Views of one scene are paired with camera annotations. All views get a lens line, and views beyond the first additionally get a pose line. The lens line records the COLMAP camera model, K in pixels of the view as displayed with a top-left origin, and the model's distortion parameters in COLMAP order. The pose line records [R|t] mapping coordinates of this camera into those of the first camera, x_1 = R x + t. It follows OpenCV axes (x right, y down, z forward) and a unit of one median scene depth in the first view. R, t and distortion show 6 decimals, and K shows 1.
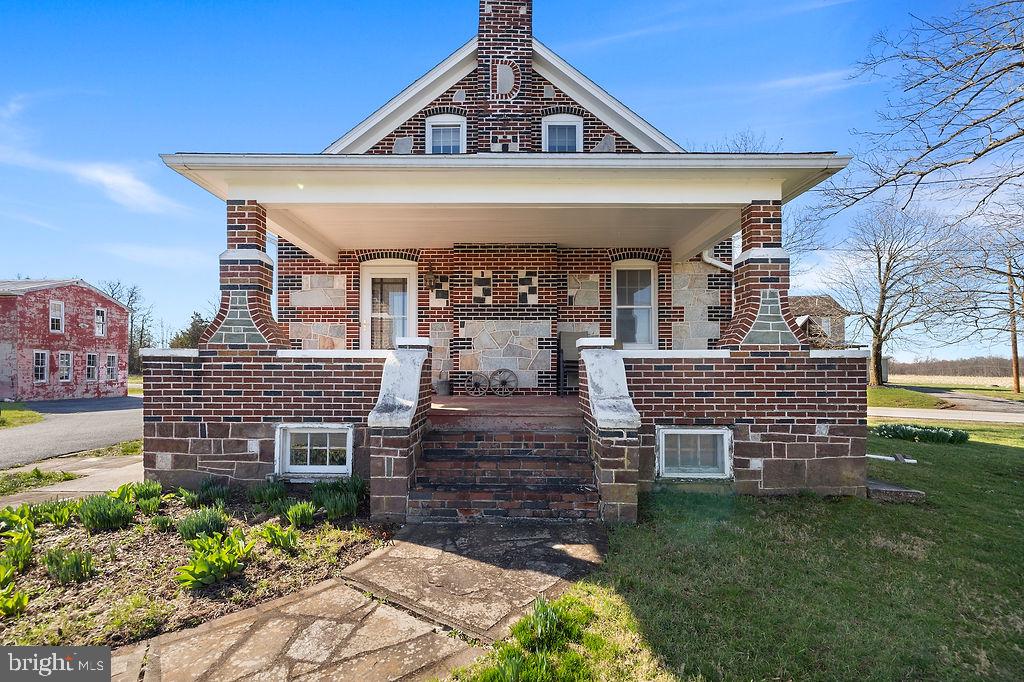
lens RADIAL K [[440.7, 0, 497.3], [0, 440.7, 352.5], [0, 0, 1]] dist [-0.000310, 0.000055]
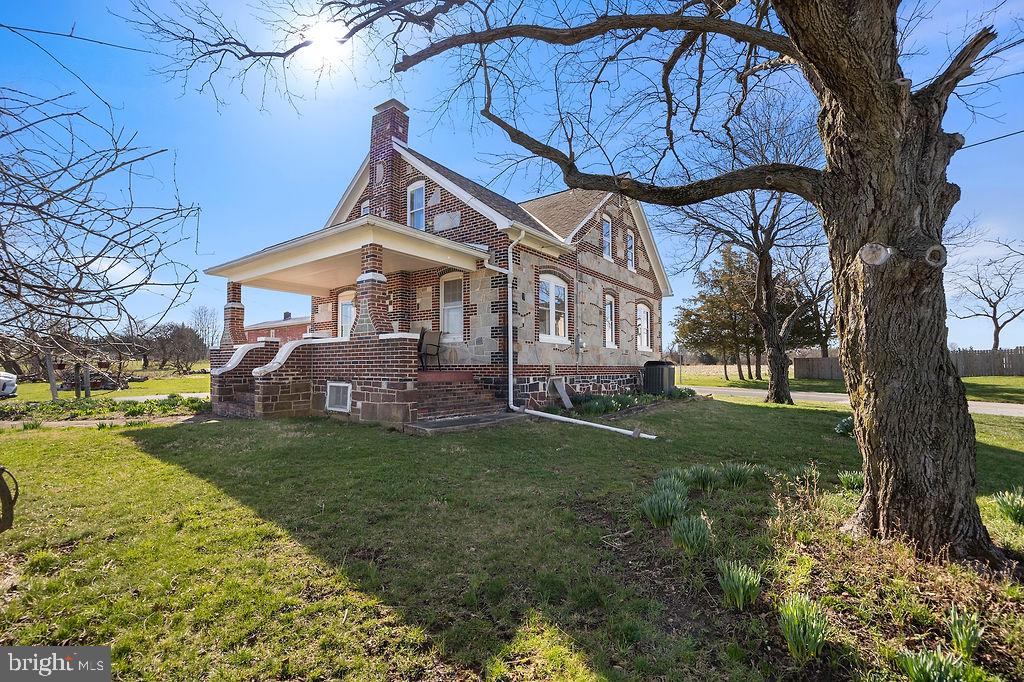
lens RADIAL K [[429.4, 0, 512.0], [0, 429.4, 341.0], [0, 0, 1]] dist [-0.000344, -0.000029]
pose [[0.813472, -0.038231, -0.580346, 1.309057], [0.026708, 0.999240, -0.028390, 0.049049], [0.580991, 0.007595, 0.813875, 0.012152]]
